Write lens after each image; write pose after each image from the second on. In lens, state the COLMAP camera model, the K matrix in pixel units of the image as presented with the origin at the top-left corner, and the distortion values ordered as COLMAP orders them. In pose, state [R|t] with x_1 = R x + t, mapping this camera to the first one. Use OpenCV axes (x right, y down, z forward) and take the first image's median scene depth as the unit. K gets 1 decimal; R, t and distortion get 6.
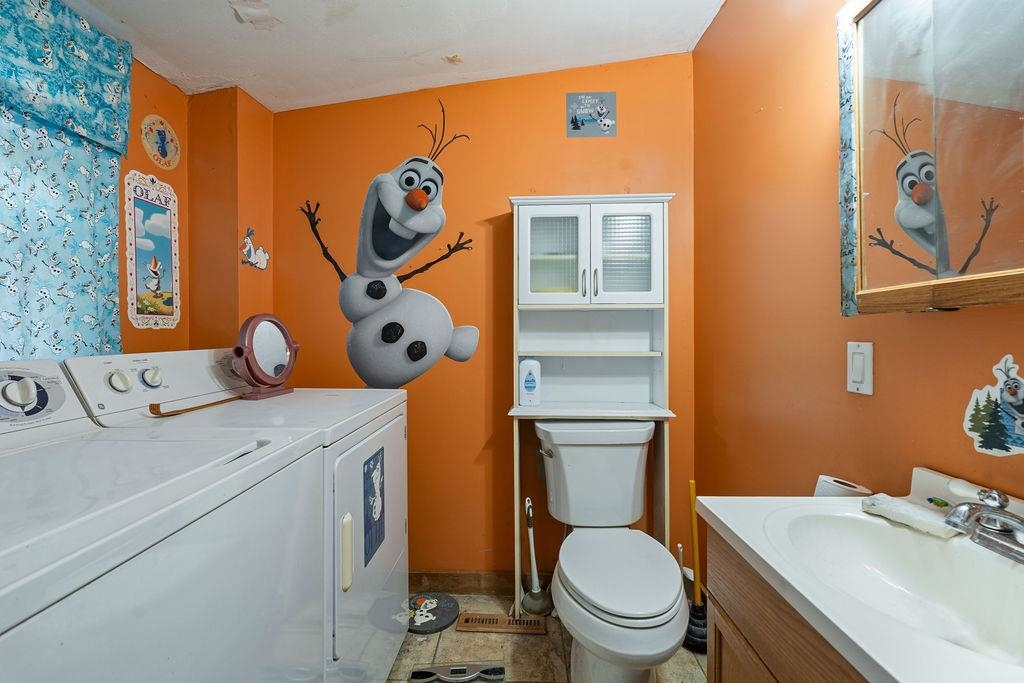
lens RADIAL K [[447.3, 0, 512.6], [0, 447.3, 337.9], [0, 0, 1]] dist [-0.003687, 0.000098]
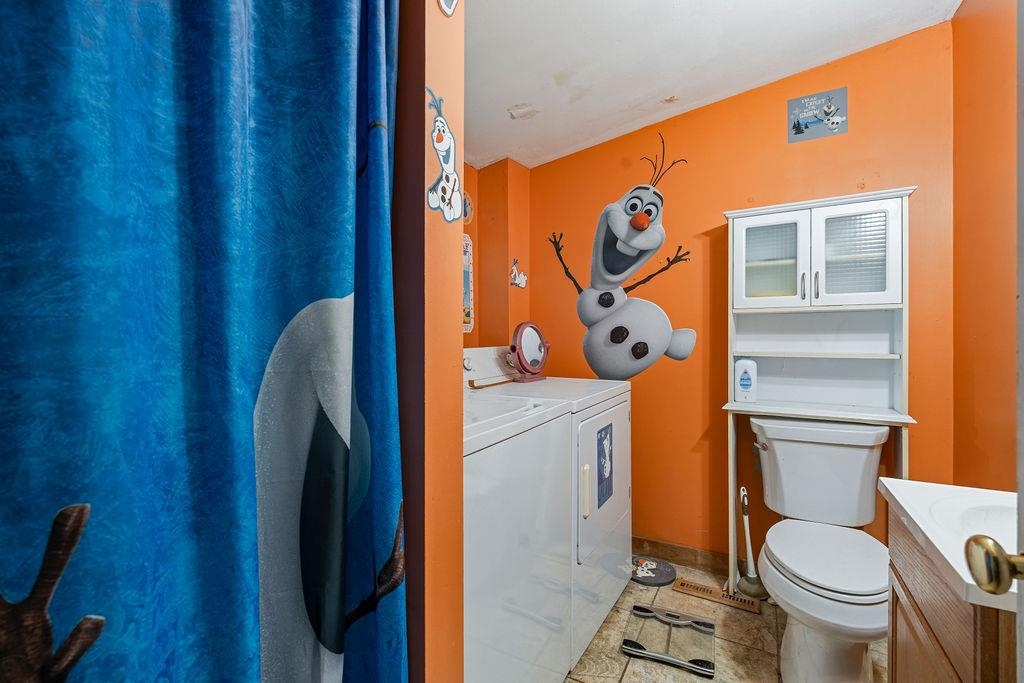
lens RADIAL K [[447.3, 0, 512.6], [0, 447.3, 337.9], [0, 0, 1]] dist [-0.003687, 0.000098]
pose [[0.878433, -0.000109, -0.477865, 0.061217], [-0.001816, 0.999992, -0.003566, 0.001330], [0.477862, 0.004000, 0.878426, -0.218593]]
